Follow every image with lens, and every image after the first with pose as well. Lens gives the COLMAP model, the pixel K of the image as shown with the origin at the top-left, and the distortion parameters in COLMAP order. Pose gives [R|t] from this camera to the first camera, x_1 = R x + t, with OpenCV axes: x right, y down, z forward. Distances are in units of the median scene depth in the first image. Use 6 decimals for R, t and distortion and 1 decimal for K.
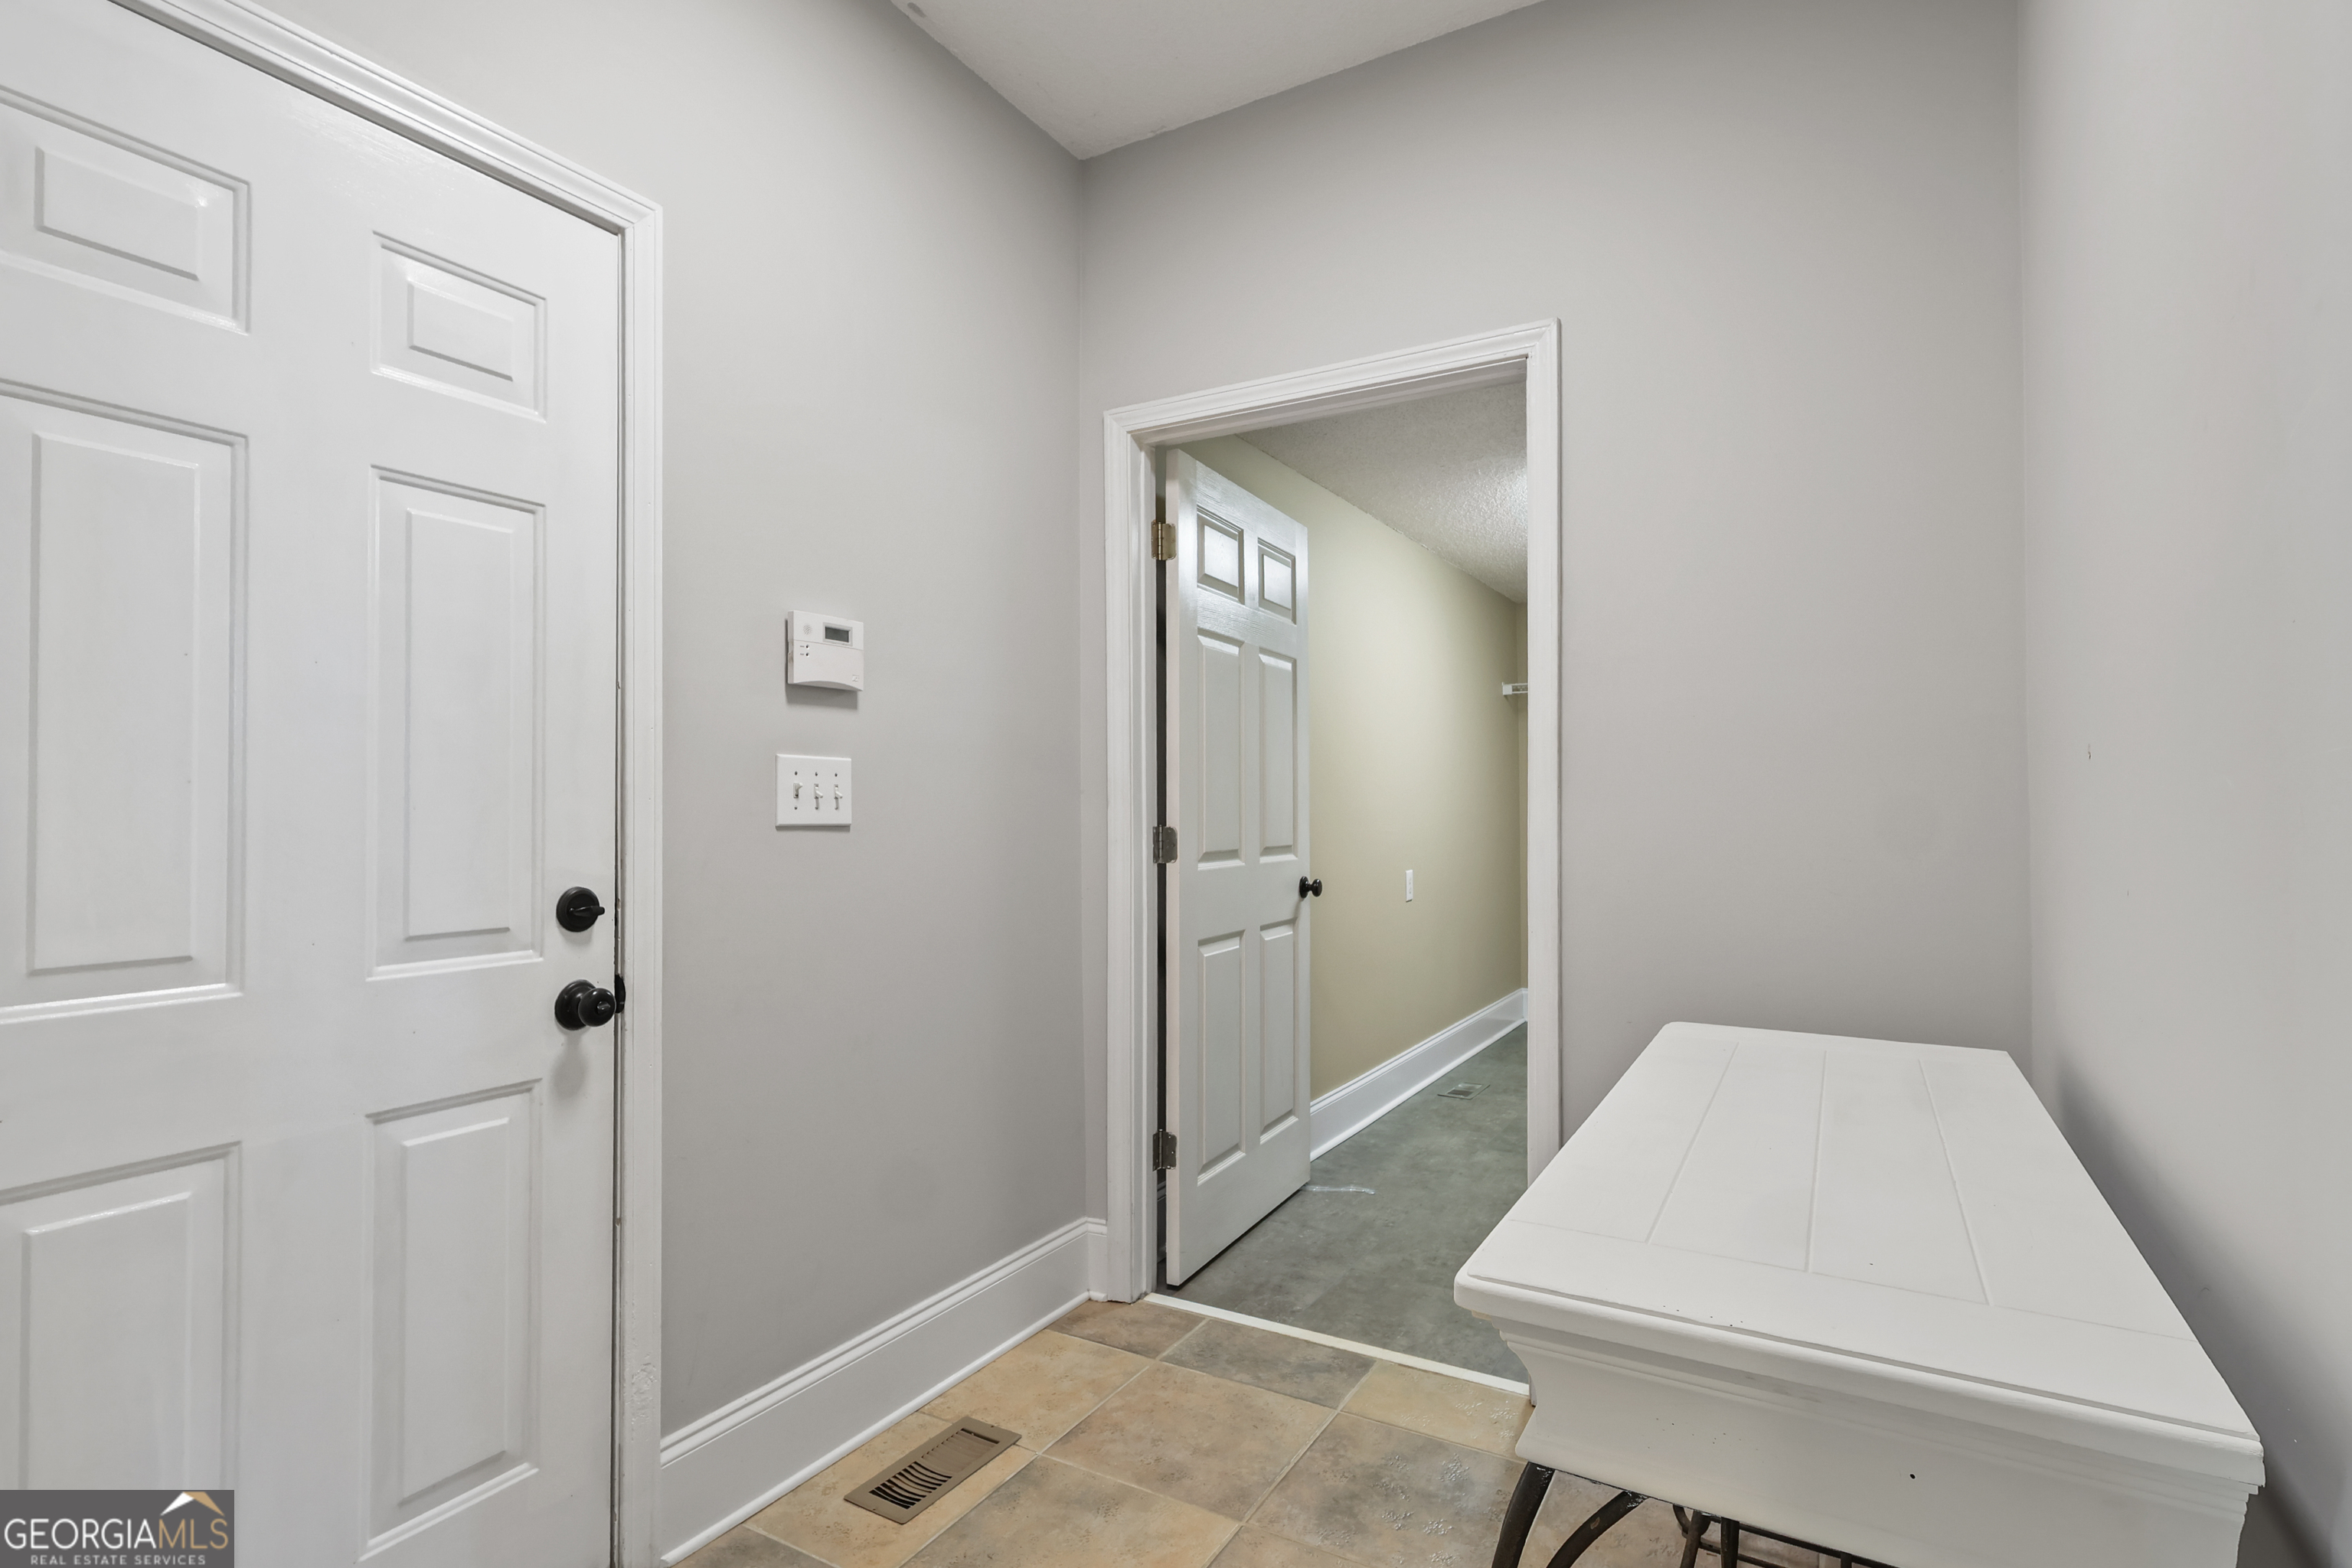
lens RADIAL K [[1174.2, 0, 1177.2], [0, 1174.2, 800.8], [0, 0, 1]] dist [0.001006, 0.000172]
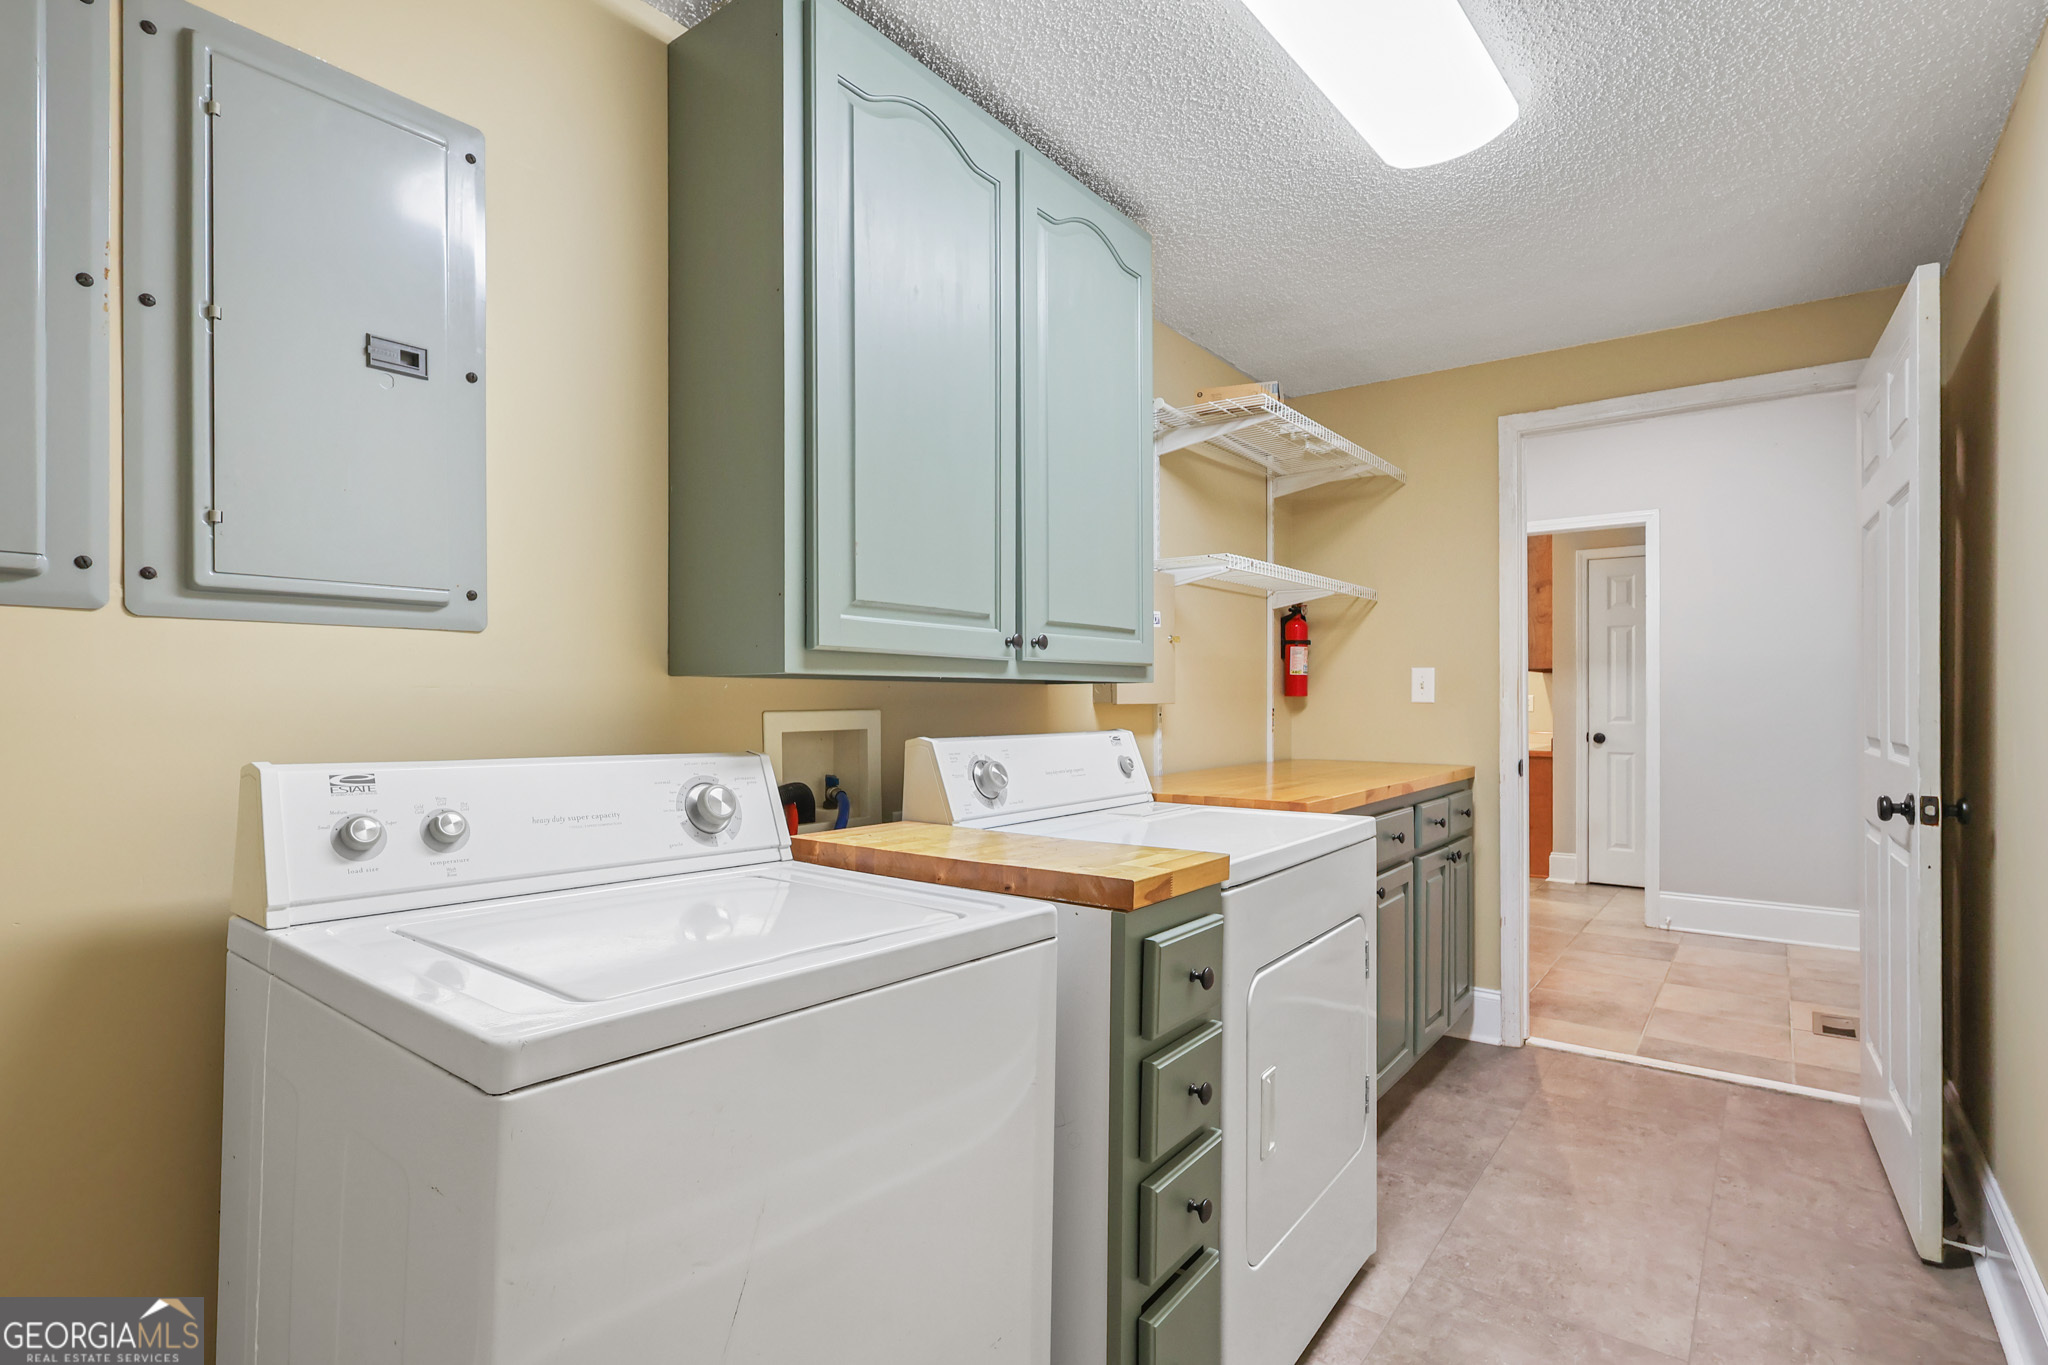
lens RADIAL K [[1022.5, 0, 1025.1], [0, 1022.5, 697.2], [0, 0, 1]] dist [0.001006, 0.000172]
pose [[-0.993589, 0.000953, 0.113050, 0.746553], [0.000309, 0.999984, -0.005713, 0.015941], [-0.113054, -0.005642, -0.993573, 2.226754]]
